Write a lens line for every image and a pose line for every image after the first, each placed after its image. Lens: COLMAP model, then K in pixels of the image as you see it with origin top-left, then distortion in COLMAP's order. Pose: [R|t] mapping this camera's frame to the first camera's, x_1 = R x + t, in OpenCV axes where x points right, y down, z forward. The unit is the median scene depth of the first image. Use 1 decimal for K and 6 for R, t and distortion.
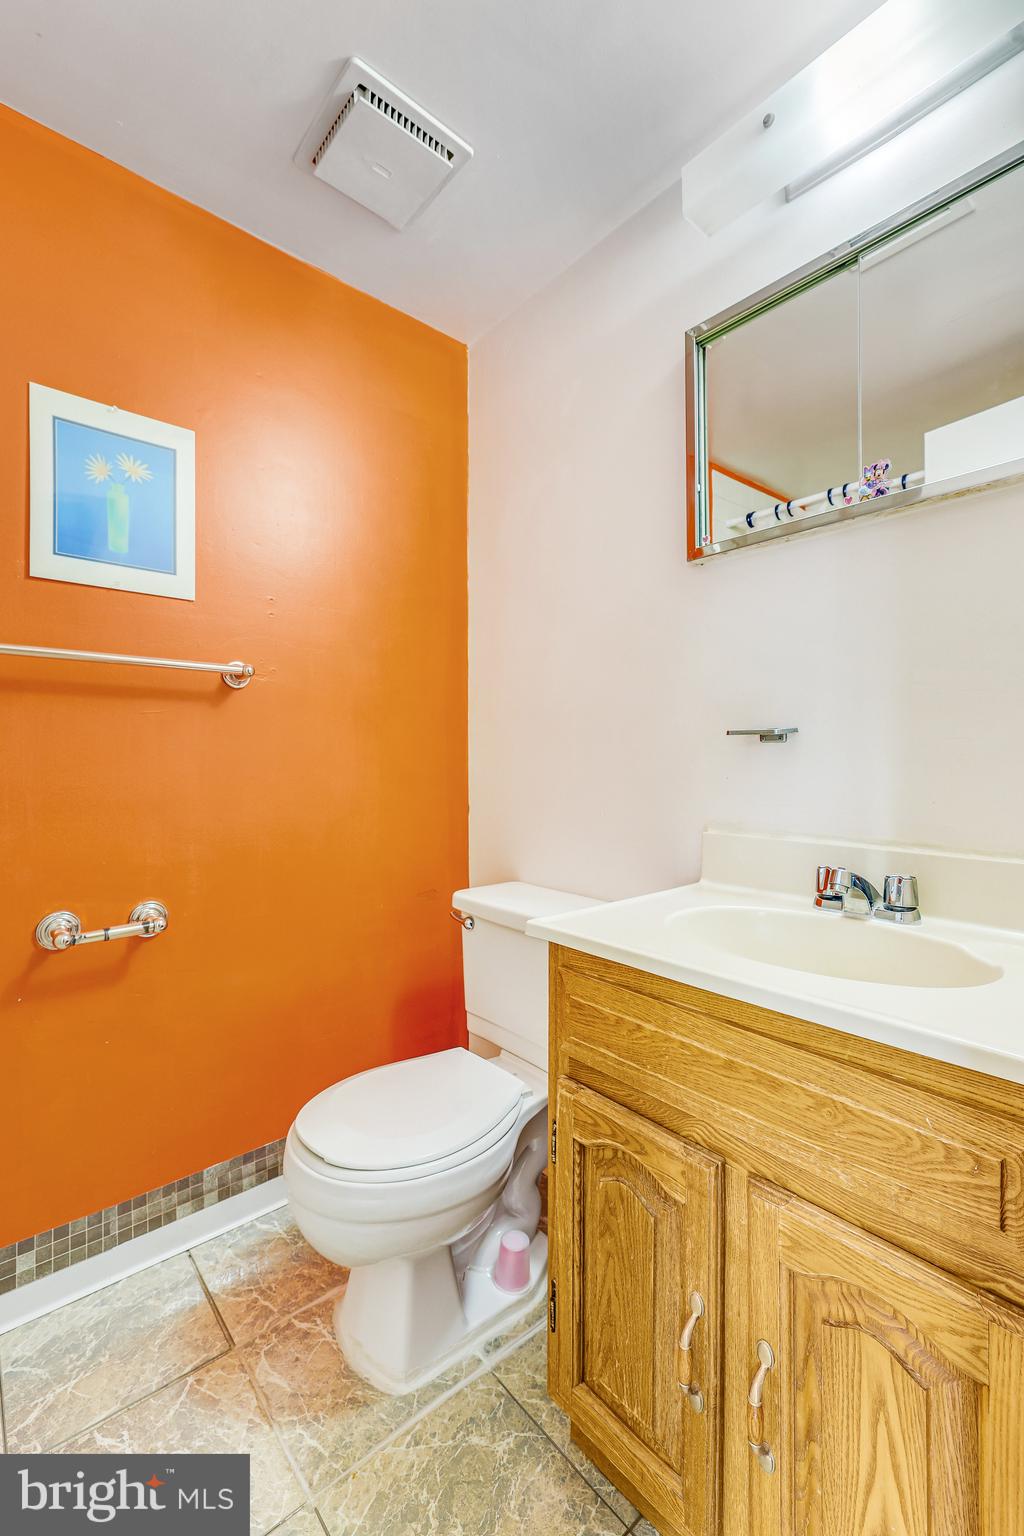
lens RADIAL K [[649.3, 0, 498.3], [0, 649.3, 768.7], [0, 0, 1]] dist [0.000910, -0.000074]
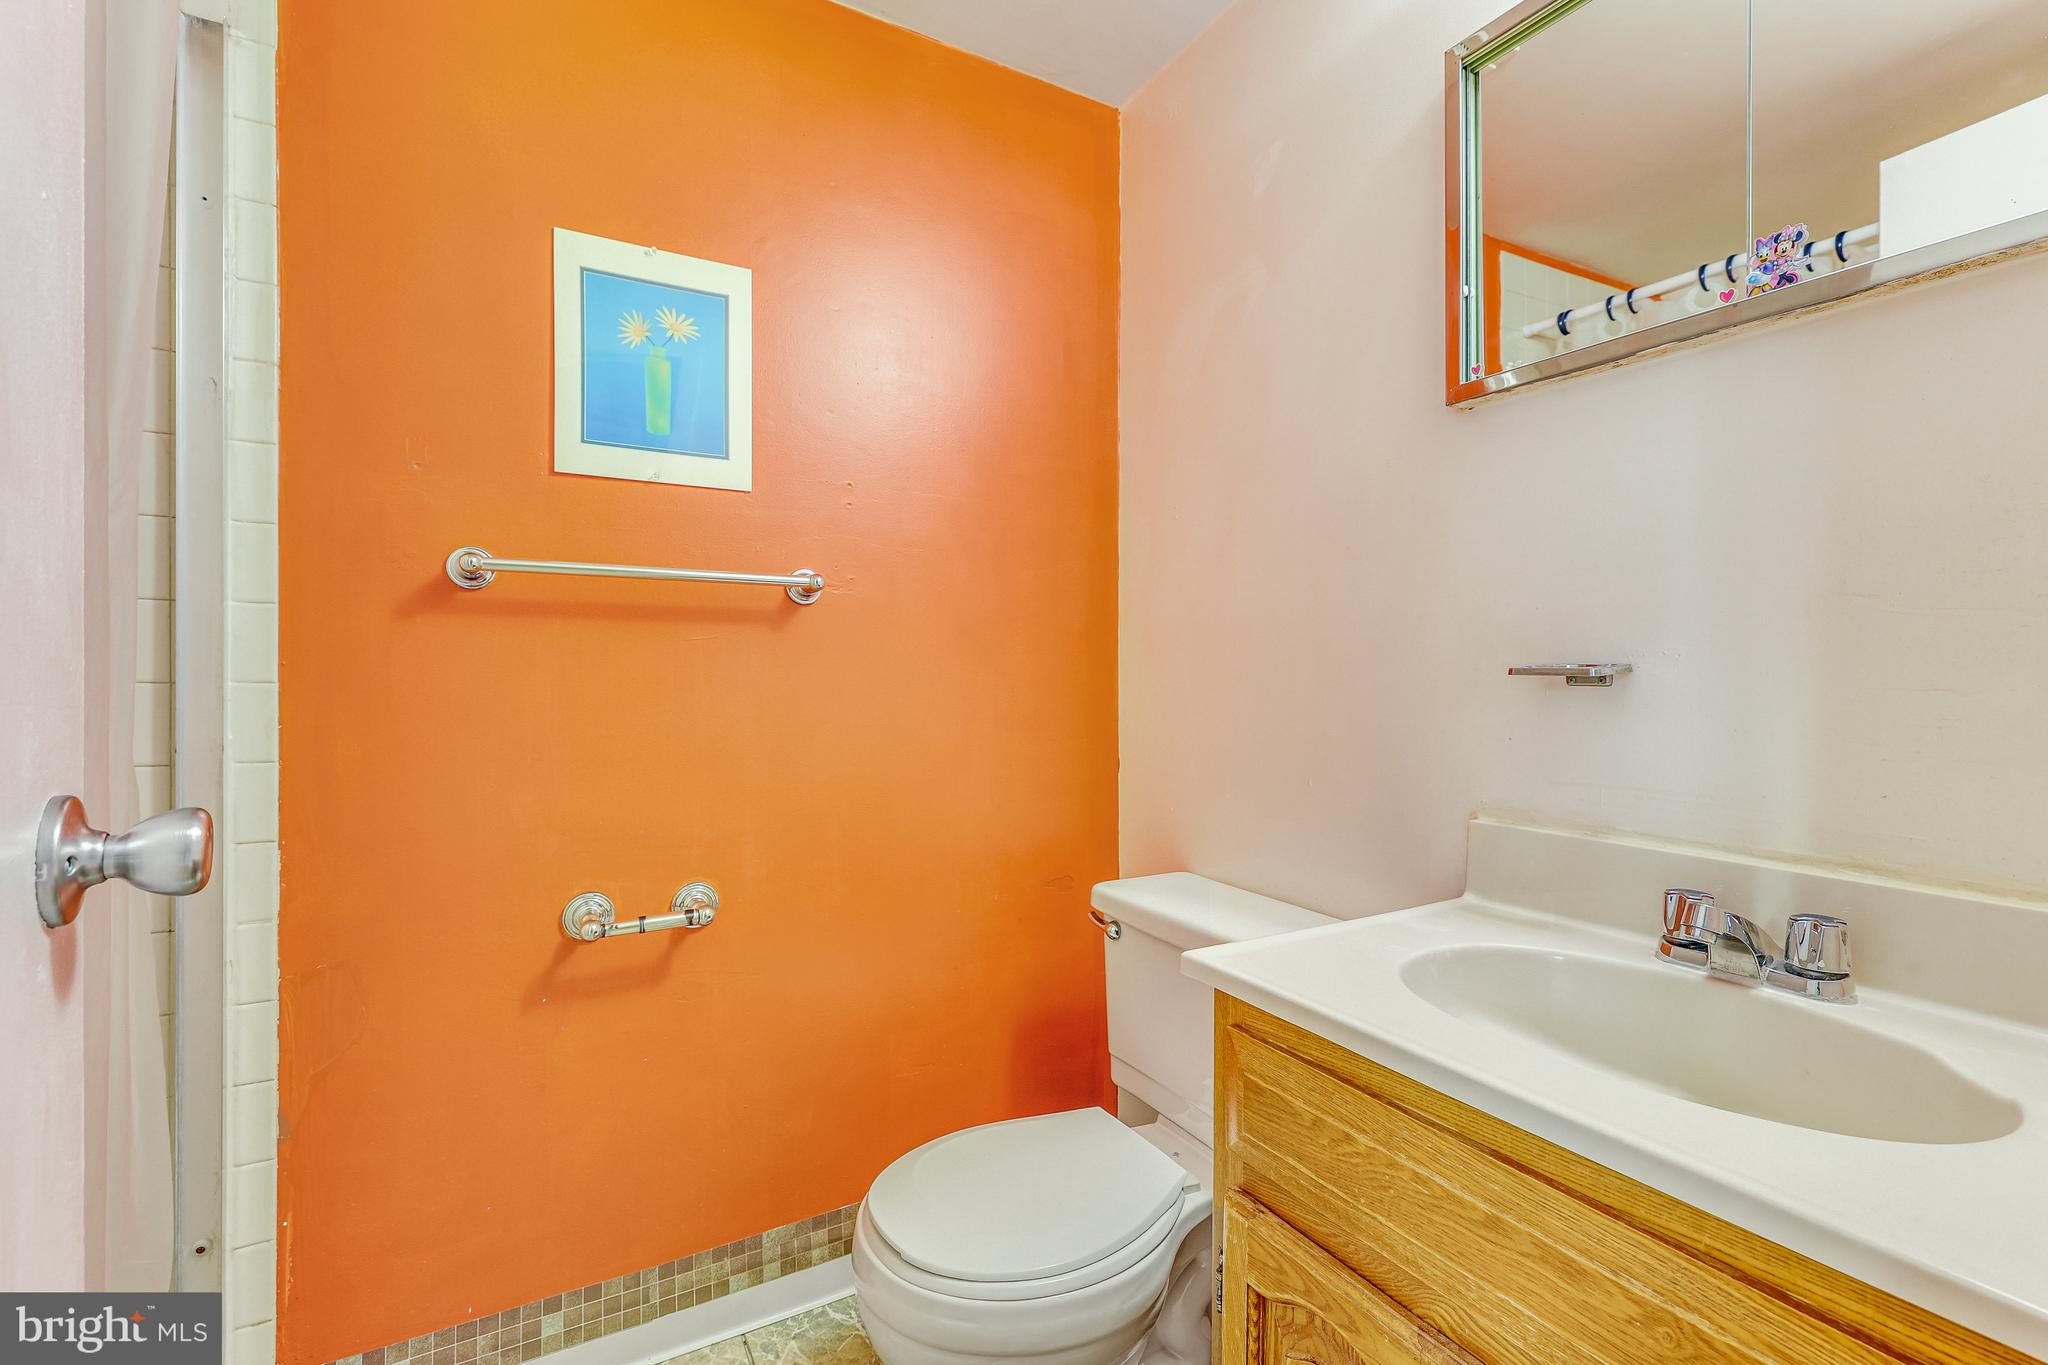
lens RADIAL K [[865.7, 0, 1029.5], [0, 865.7, 670.7], [0, 0, 1]] dist [0.000910, -0.000074]
pose [[0.980634, 0.006708, -0.195732, 0.054979], [-0.005334, 0.999957, 0.007548, -0.060006], [0.195774, -0.006357, 0.980628, 0.067567]]
